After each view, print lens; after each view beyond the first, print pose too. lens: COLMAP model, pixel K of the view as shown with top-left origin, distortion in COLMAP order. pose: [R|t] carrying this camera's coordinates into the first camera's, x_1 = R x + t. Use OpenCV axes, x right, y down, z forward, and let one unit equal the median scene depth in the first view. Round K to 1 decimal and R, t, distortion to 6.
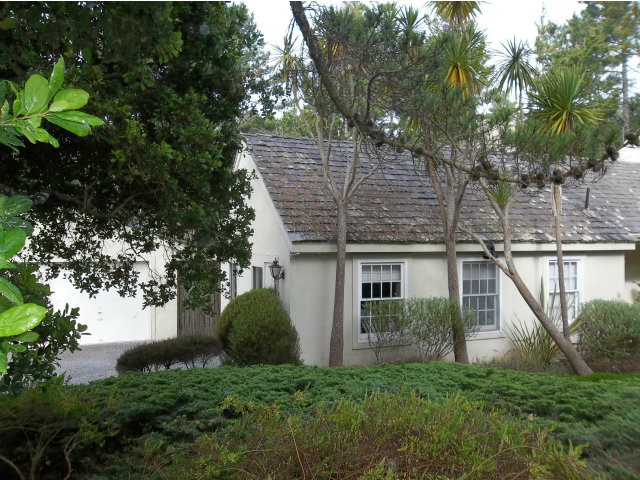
lens RADIAL K [[523.2, 0, 323.9], [0, 523.2, 242.8], [0, 0, 1]] dist [-0.004470, 0.020406]
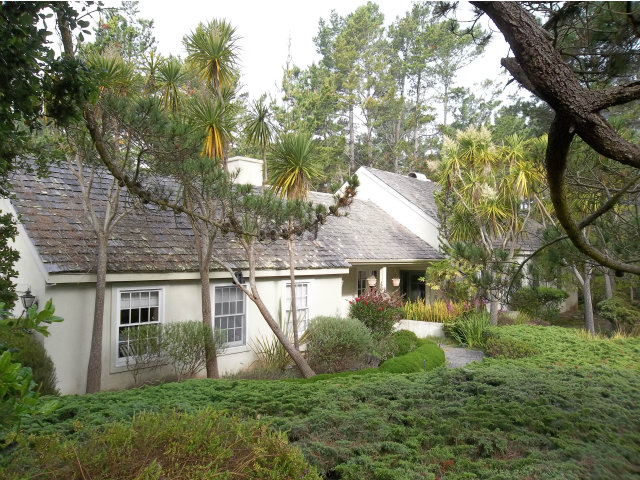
lens RADIAL K [[523.2, 0, 323.9], [0, 523.2, 242.8], [0, 0, 1]] dist [-0.004470, 0.020406]
pose [[0.895379, 0.018960, 0.444901, -0.032695], [-0.011228, 0.999737, -0.020008, -0.042052], [-0.445163, 0.012919, 0.895356, -0.133175]]
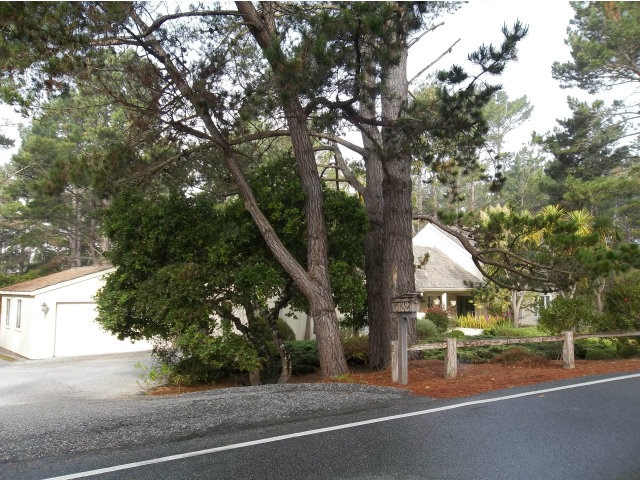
lens RADIAL K [[523.2, 0, 323.9], [0, 523.2, 242.8], [0, 0, 1]] dist [-0.004470, 0.020406]
pose [[0.943891, 0.036790, 0.328202, -0.615289], [-0.011566, 0.996849, -0.078480, -0.036161], [-0.330055, 0.070281, 0.941342, -1.105845]]
